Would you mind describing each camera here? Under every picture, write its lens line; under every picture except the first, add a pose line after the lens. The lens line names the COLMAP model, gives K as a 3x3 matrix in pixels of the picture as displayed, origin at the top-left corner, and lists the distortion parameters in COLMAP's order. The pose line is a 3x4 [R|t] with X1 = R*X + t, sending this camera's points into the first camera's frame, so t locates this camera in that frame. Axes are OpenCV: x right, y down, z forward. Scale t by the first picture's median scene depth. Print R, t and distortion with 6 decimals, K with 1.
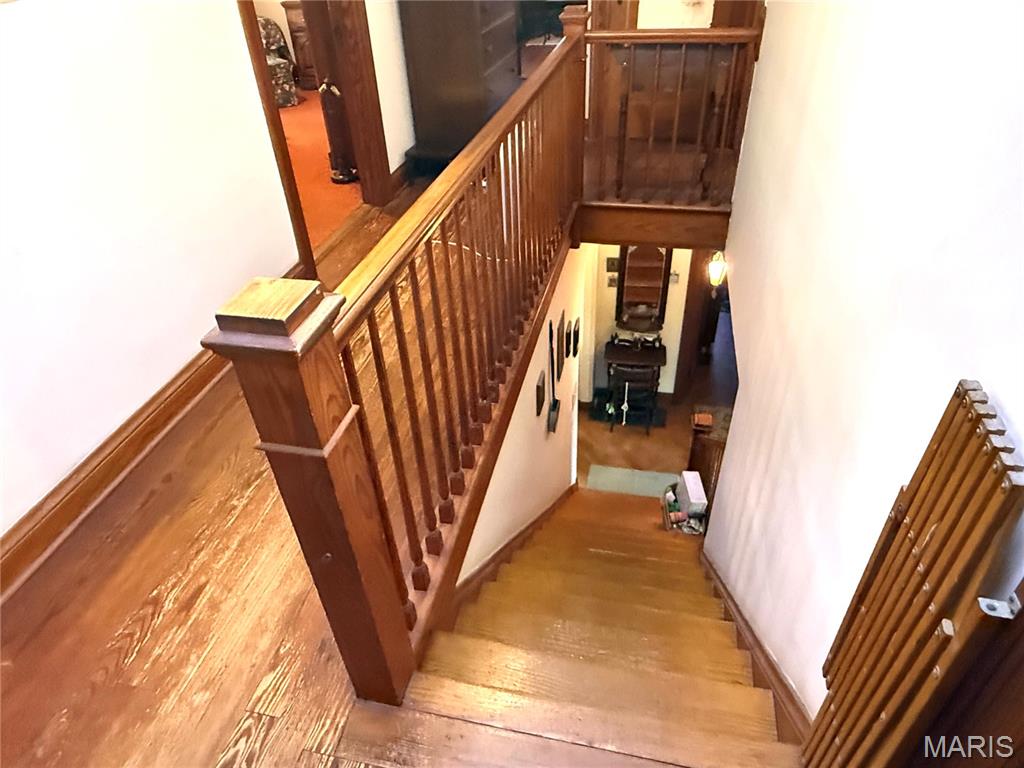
lens RADIAL K [[640.5, 0, 512.4], [0, 640.5, 385.0], [0, 0, 1]] dist [-0.007126, -0.000250]
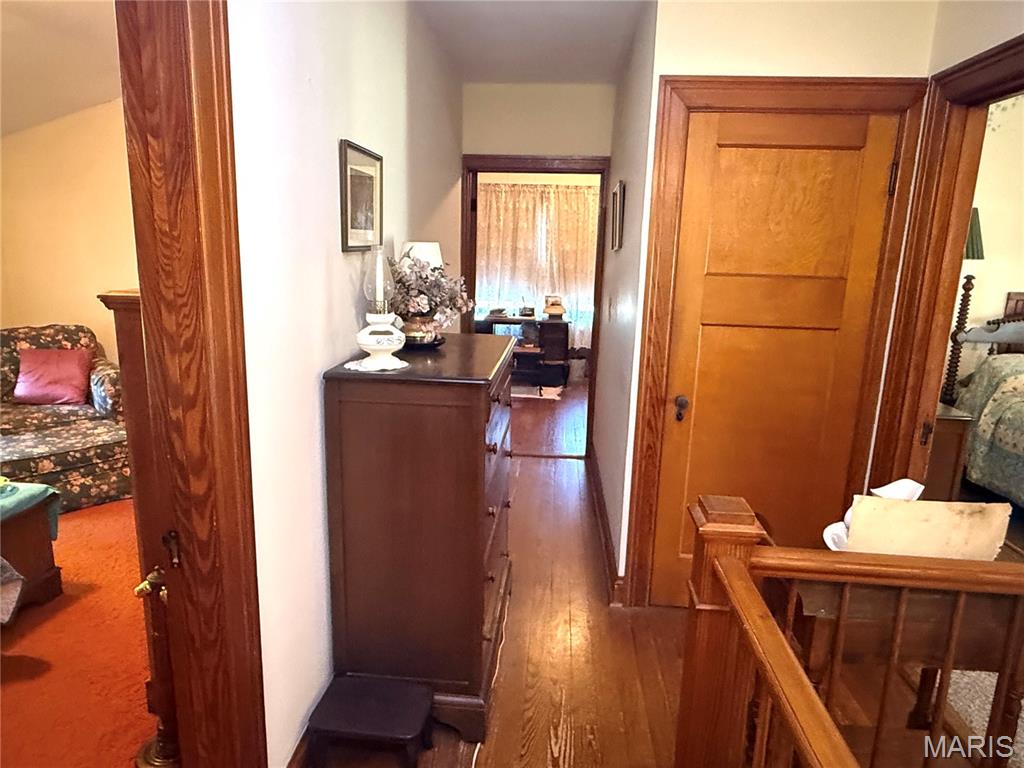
lens RADIAL K [[640.5, 0, 507.5], [0, 640.5, 379.7], [0, 0, 1]] dist [-0.007126, -0.000250]
pose [[0.987914, 0.033060, 0.151439, -0.073002], [0.033578, 0.908149, -0.417299, -0.267370], [-0.151325, 0.417340, 0.896063, 0.320112]]
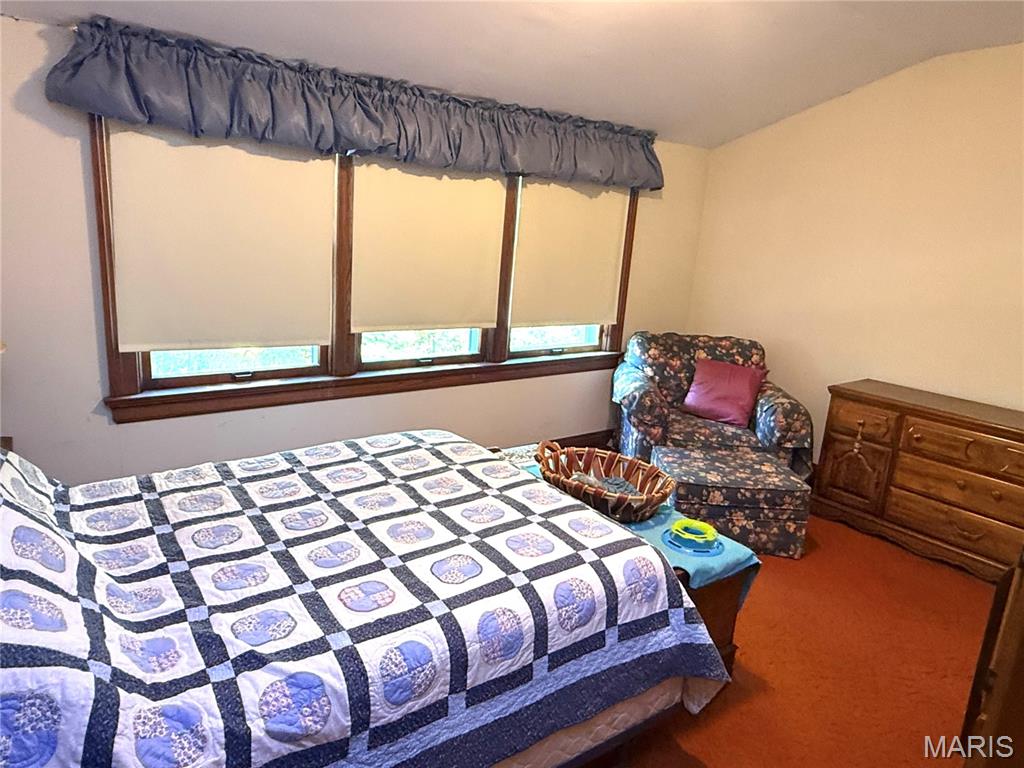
lens RADIAL K [[640.5, 0, 510.7], [0, 640.5, 382.3], [0, 0, 1]] dist [-0.007126, -0.000250]
pose [[0.756768, 0.236184, -0.609524, -0.230887], [-0.460026, 0.854883, -0.239898, -0.330863], [0.464412, 0.461944, 0.755599, 0.418223]]
